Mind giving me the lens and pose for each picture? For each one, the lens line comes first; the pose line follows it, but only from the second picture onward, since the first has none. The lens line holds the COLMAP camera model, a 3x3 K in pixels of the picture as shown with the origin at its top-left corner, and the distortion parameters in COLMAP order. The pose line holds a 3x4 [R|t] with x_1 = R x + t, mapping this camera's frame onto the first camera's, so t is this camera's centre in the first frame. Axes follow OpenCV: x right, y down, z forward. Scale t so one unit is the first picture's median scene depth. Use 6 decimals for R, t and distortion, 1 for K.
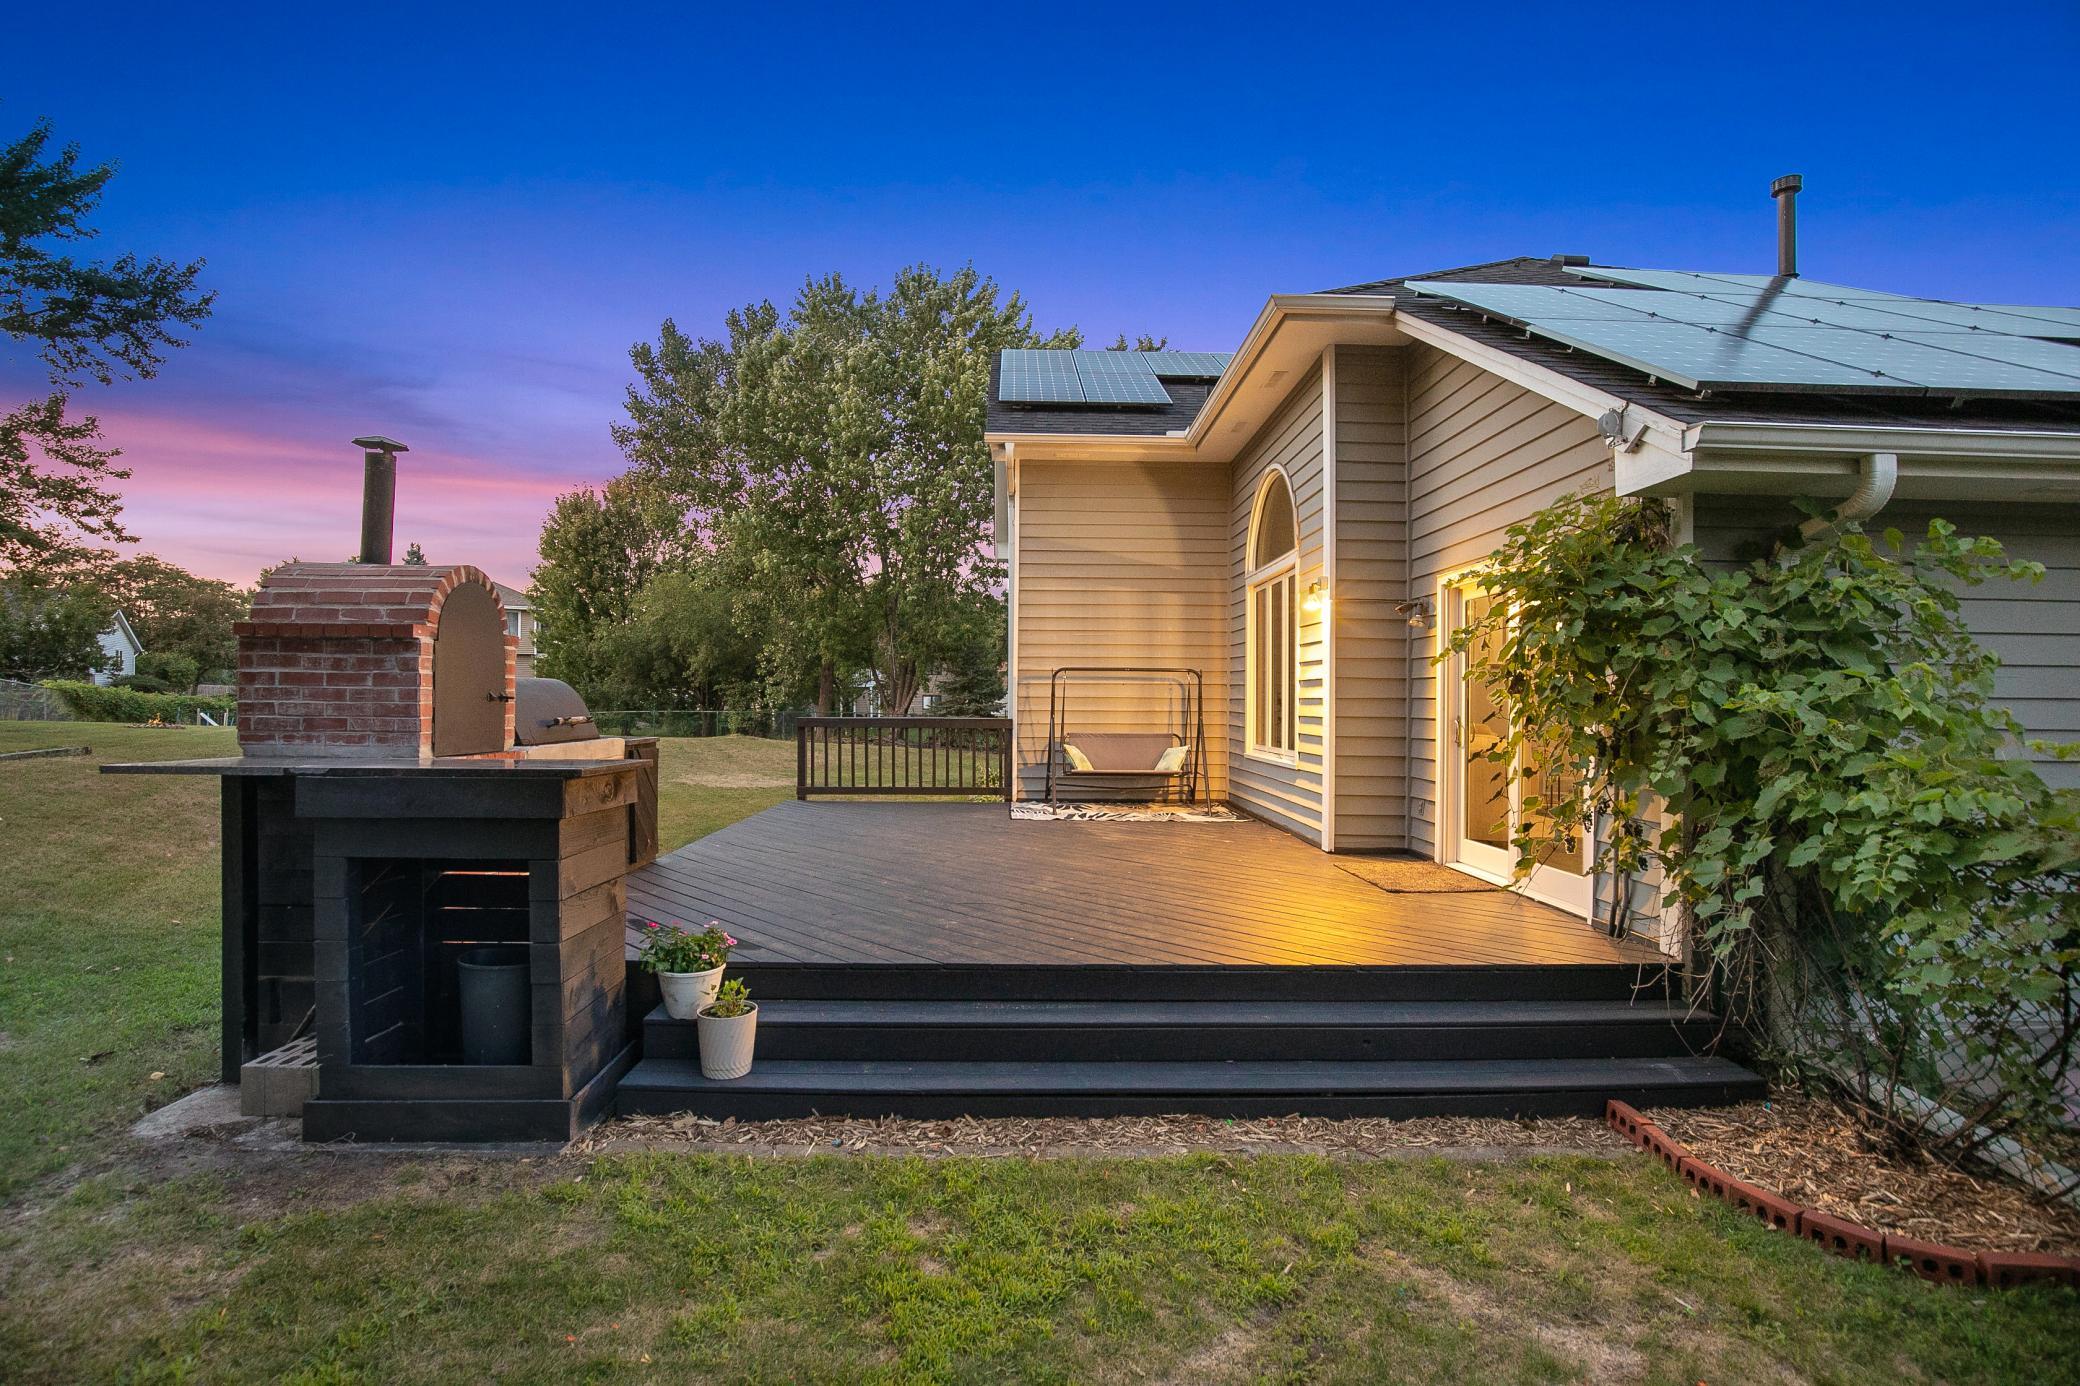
lens RADIAL K [[948.7, 0, 1040.0], [0, 948.7, 693.0], [0, 0, 1]] dist [-0.021047, 0.000408]
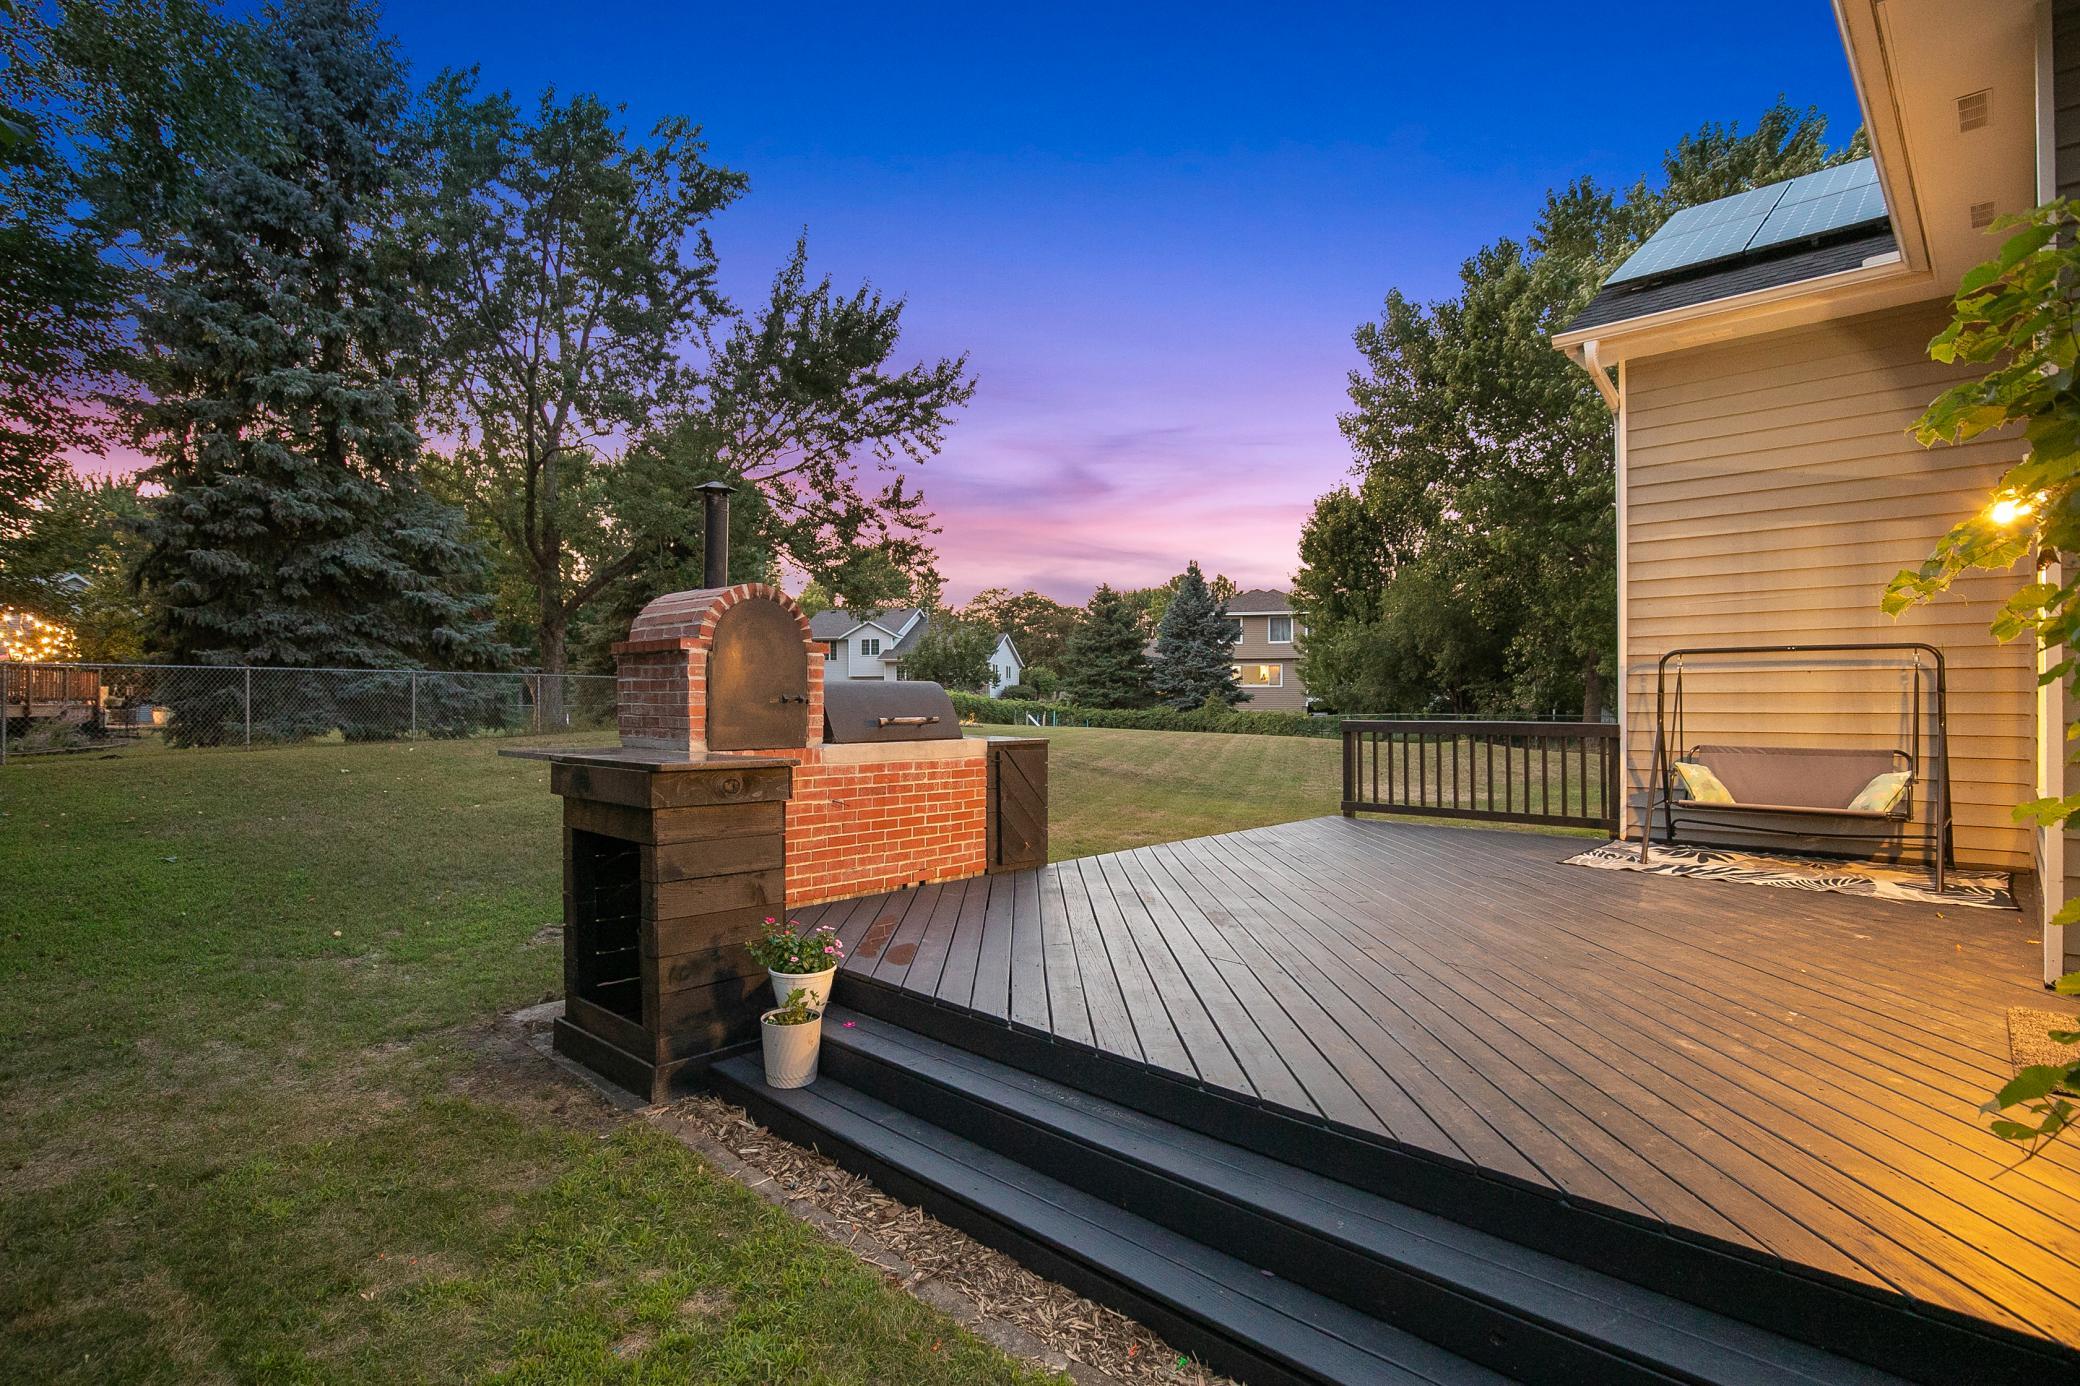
lens RADIAL K [[1023.6, 0, 1040.0], [0, 1023.6, 693.0], [0, 0, 1]] dist [-0.013130, 0.001093]
pose [[0.710103, -0.013039, -0.703977, 0.212976], [0.011859, 0.999908, -0.006558, 0.003615], [0.703998, -0.003692, 0.710193, 0.153065]]
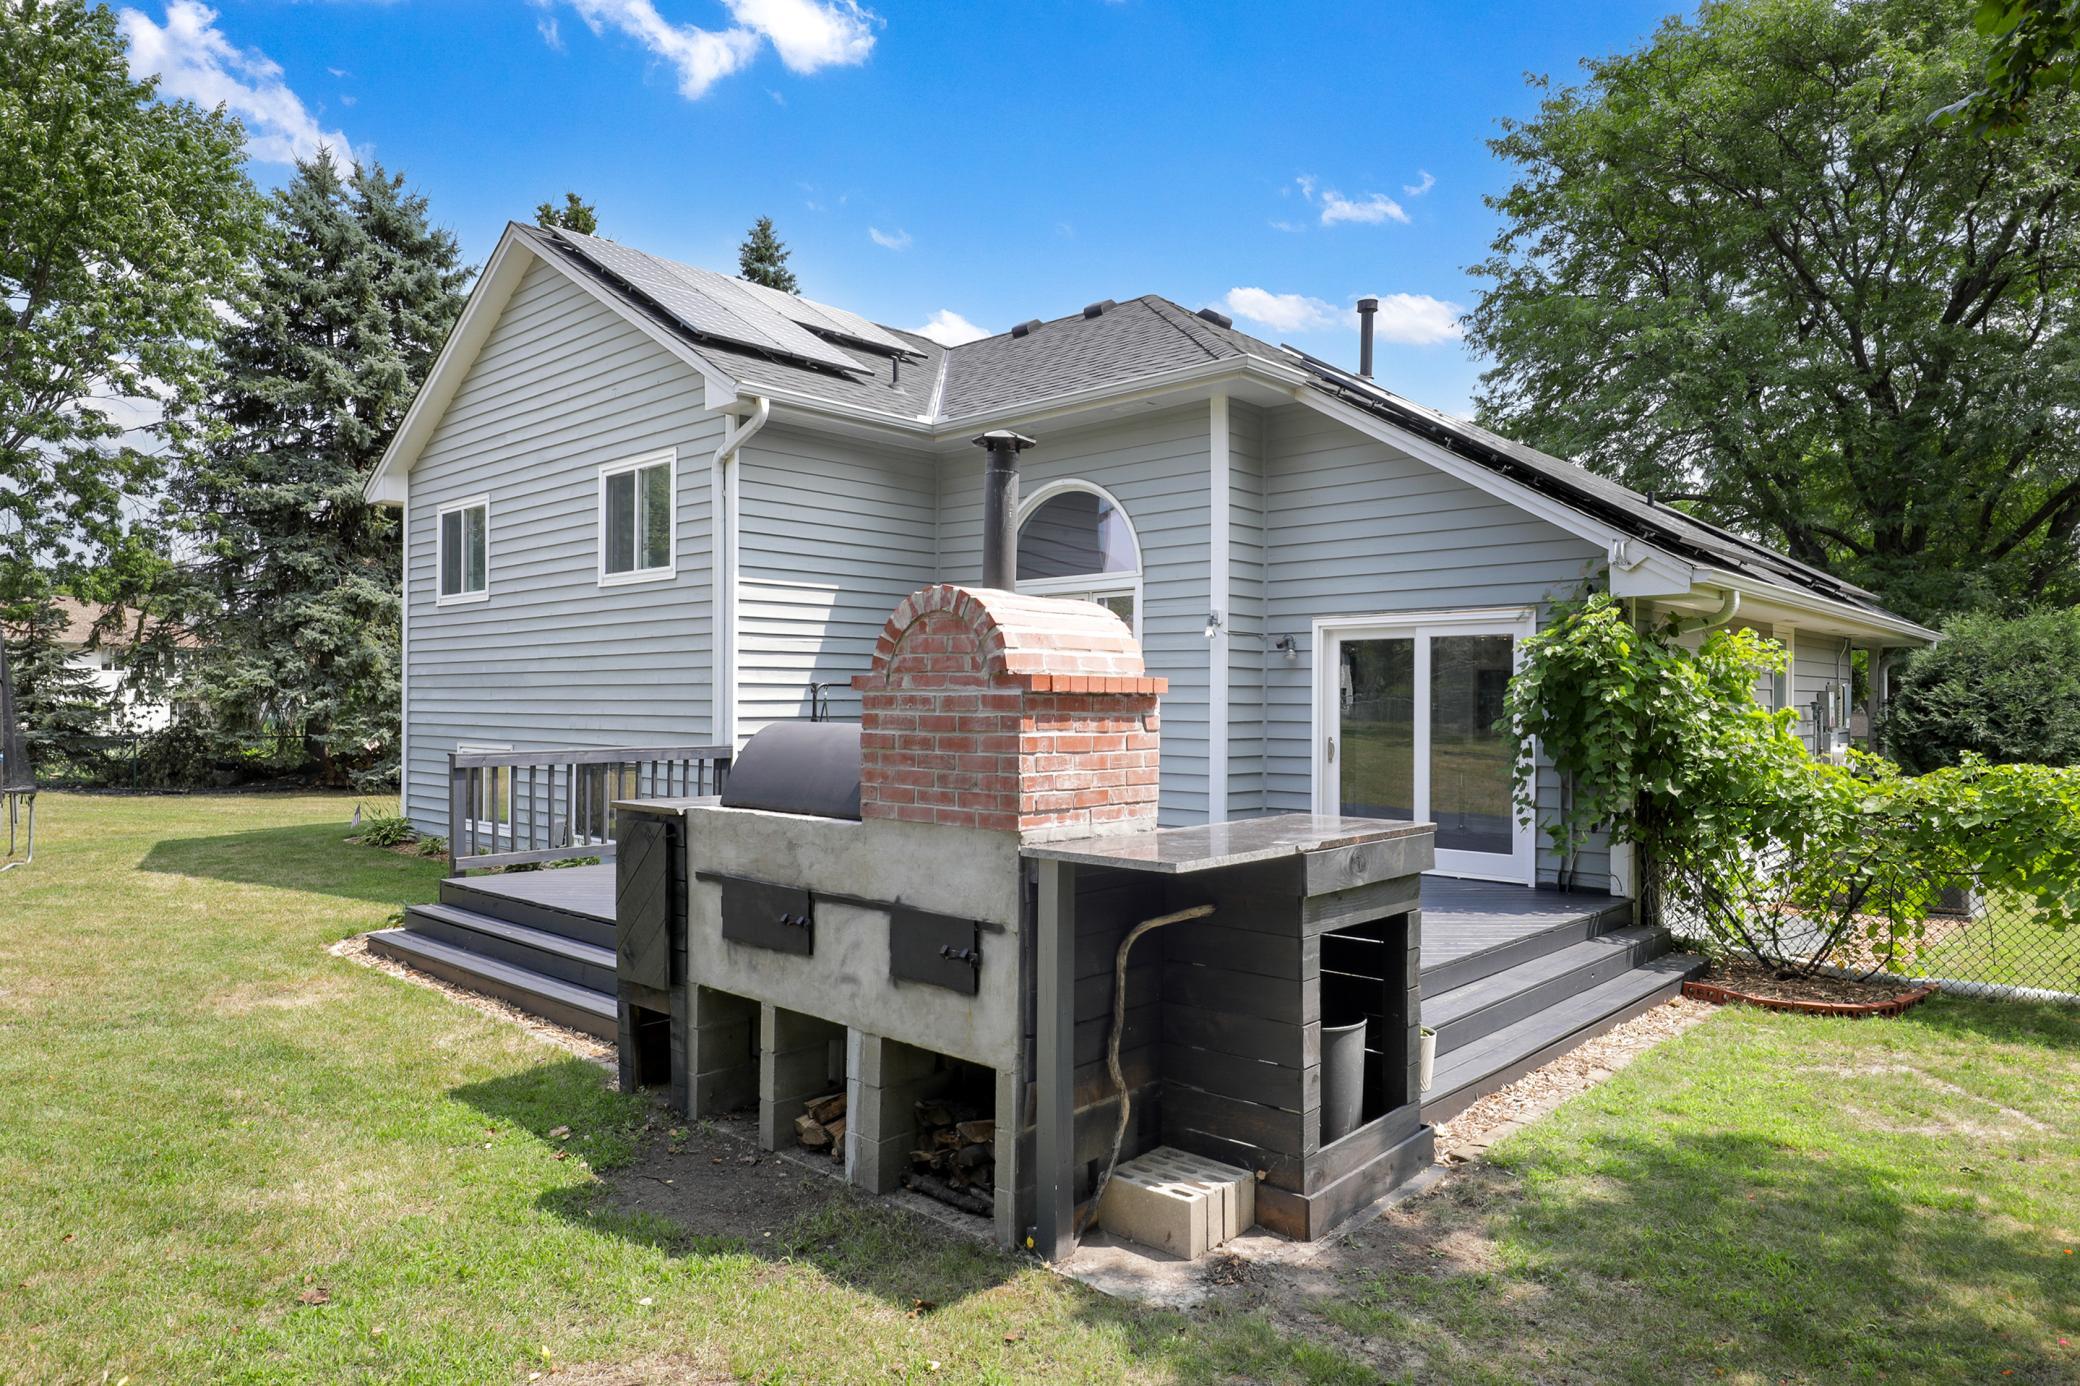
lens RADIAL K [[1271.3, 0, 1034.7], [0, 1271.3, 679.7], [0, 0, 1]] dist [0.012097, -0.000059]
pose [[0.694122, 0.006217, 0.719831, -0.629190], [-0.005295, 0.999980, -0.003531, -0.026236], [-0.719838, -0.001361, 0.694141, 0.102899]]
